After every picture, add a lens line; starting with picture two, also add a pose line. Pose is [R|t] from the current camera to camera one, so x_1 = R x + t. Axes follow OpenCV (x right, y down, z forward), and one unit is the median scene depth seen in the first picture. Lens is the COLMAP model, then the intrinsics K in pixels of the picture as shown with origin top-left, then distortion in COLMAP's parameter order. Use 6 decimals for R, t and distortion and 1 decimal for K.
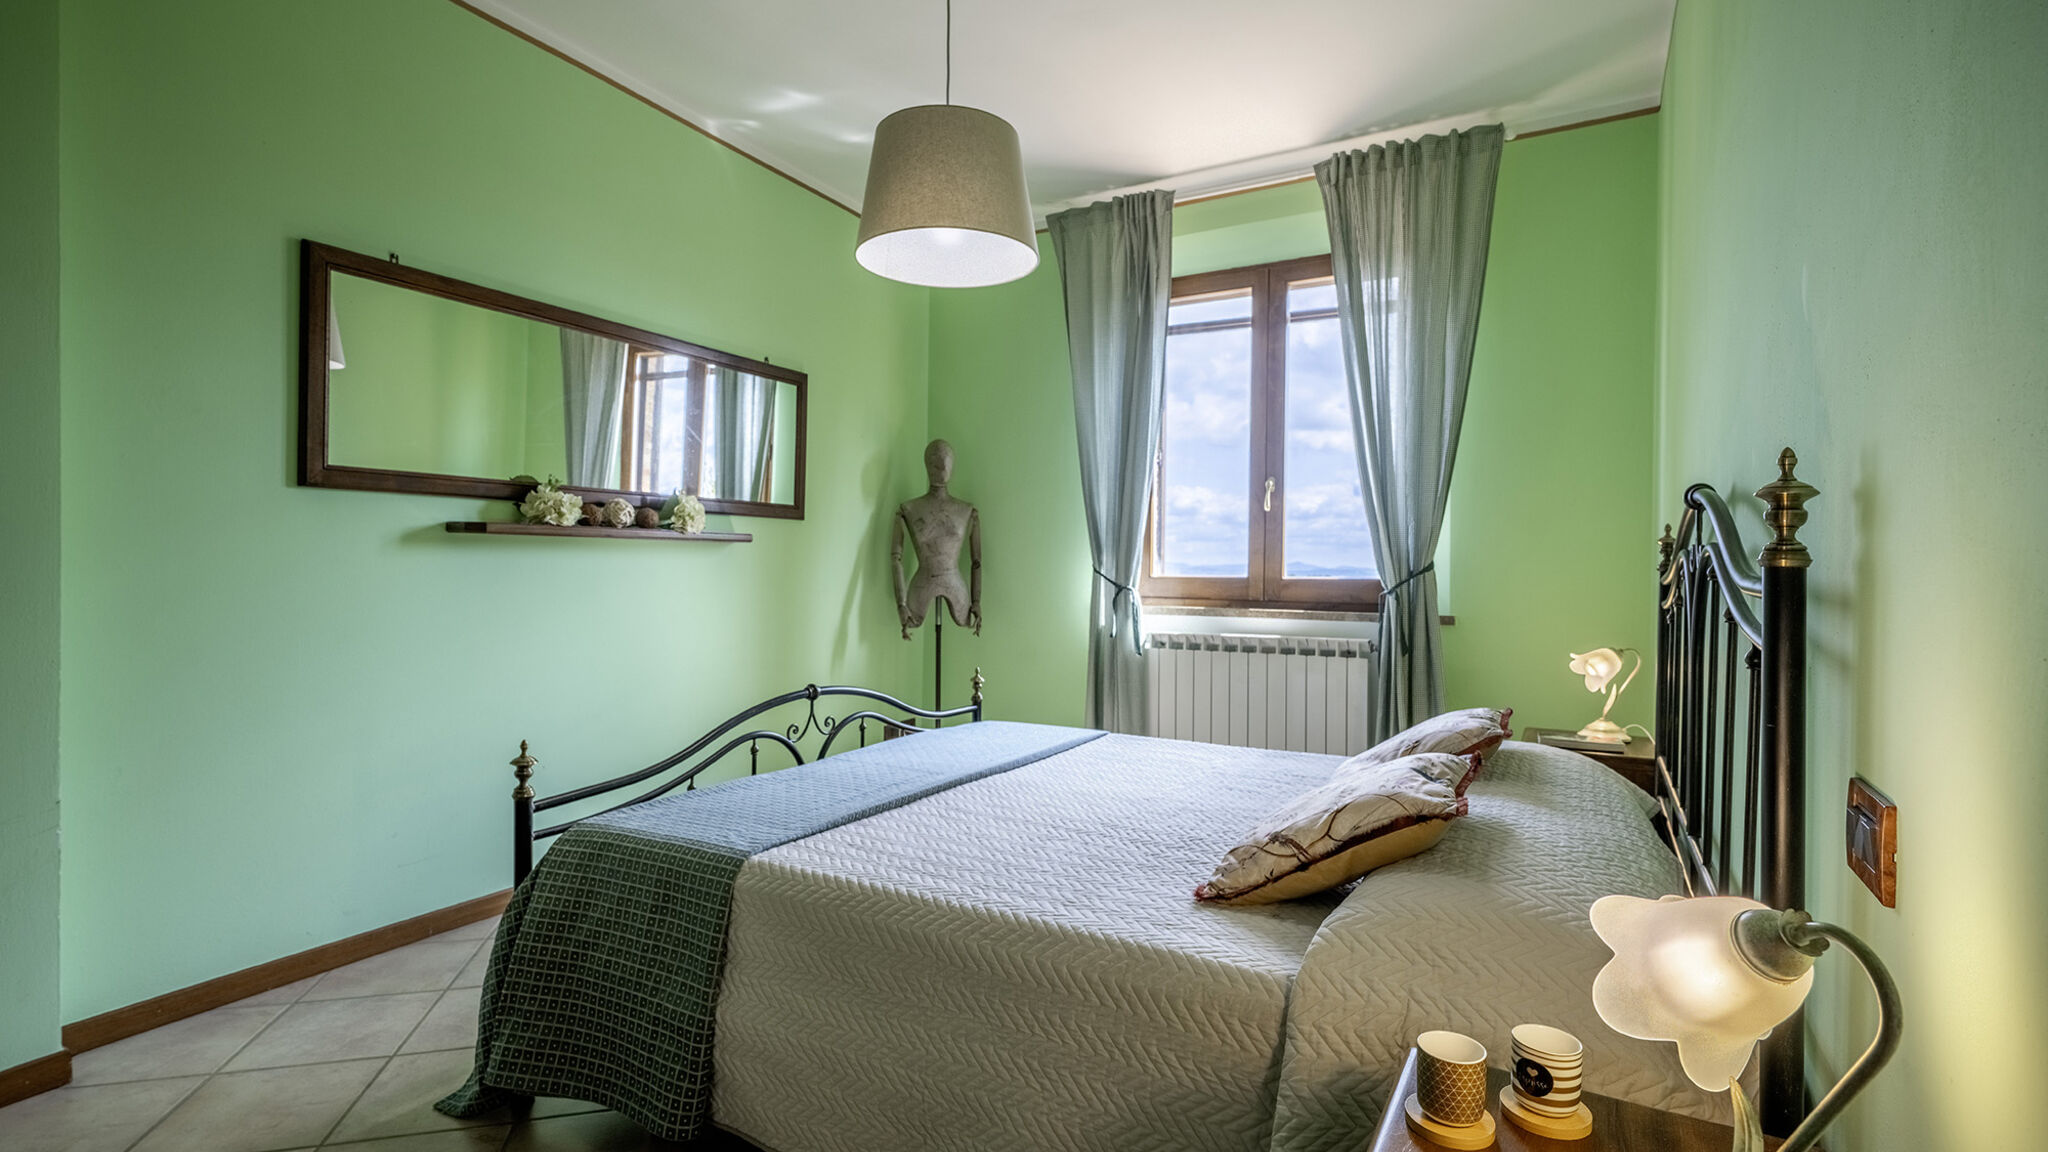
lens RADIAL K [[971.2, 0, 1022.2], [0, 971.2, 572.4], [0, 0, 1]] dist [-0.027587, -0.000229]
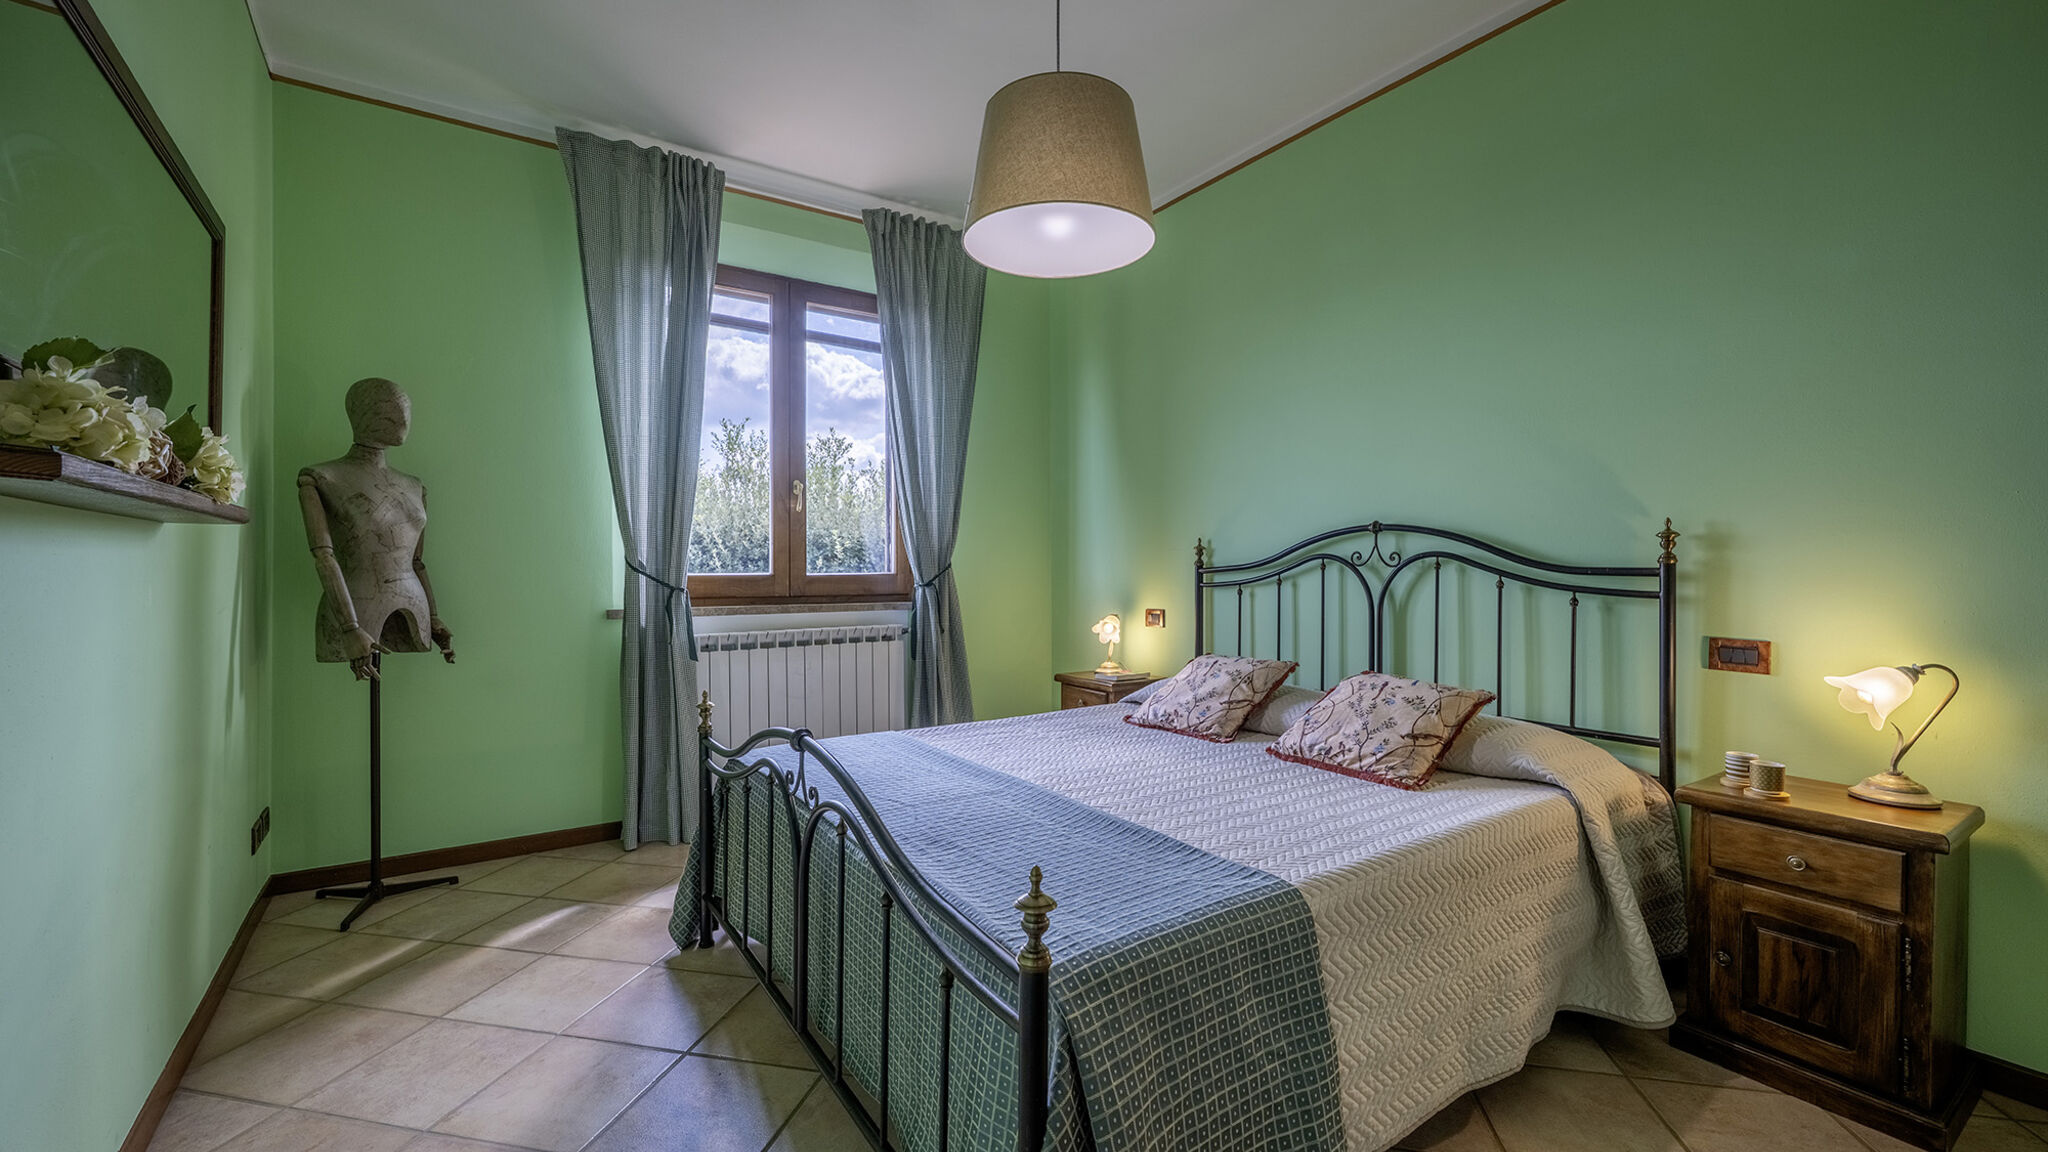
lens RADIAL K [[835.6, 0, 1009.0], [0, 835.6, 577.4], [0, 0, 1]] dist [0.001740, -0.000048]
pose [[0.426782, -0.014474, 0.904239, -0.488329], [0.007454, 0.999894, 0.012488, -0.002331], [-0.904324, 0.001410, 0.426845, 0.402141]]
